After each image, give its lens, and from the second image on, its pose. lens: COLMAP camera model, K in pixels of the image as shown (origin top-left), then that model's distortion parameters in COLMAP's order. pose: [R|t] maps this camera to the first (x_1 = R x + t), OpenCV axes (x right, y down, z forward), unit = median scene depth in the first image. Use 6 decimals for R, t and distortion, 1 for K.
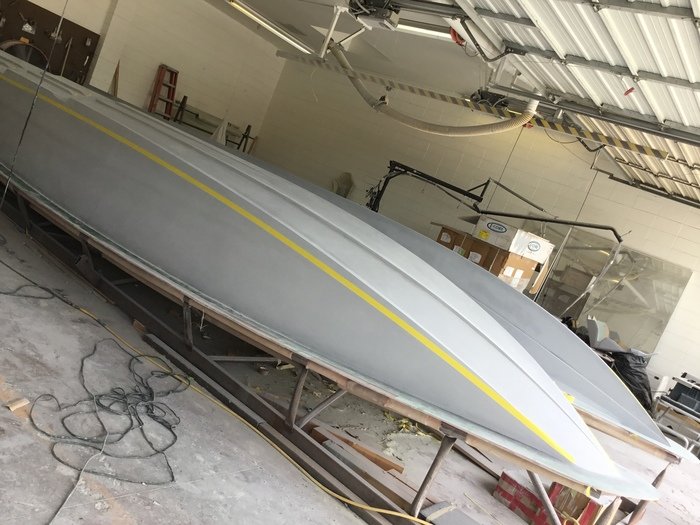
lens RADIAL K [[626.5, 0, 347.5], [0, 626.5, 263.9], [0, 0, 1]] dist [0.097707, -0.191663]
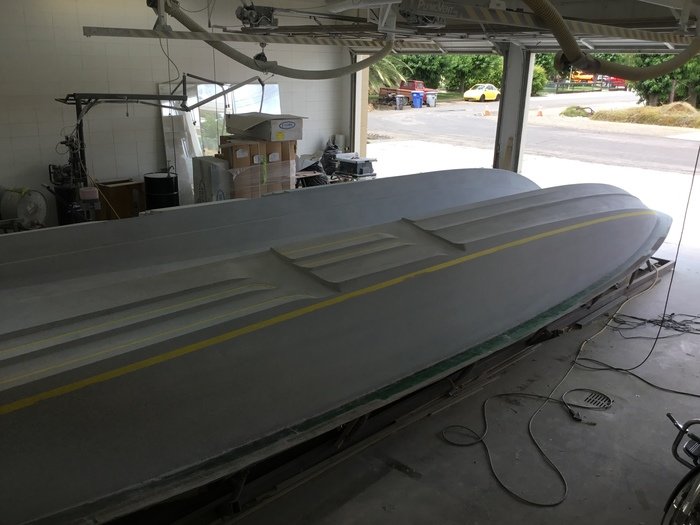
lens RADIAL K [[626.5, 0, 347.5], [0, 626.5, 263.9], [0, 0, 1]] dist [0.097707, -0.191663]
pose [[0.114579, -0.638827, 0.760771, -0.633252], [0.154551, 0.767953, 0.621581, -0.449968], [-0.981318, 0.046358, 0.186723, 0.555056]]
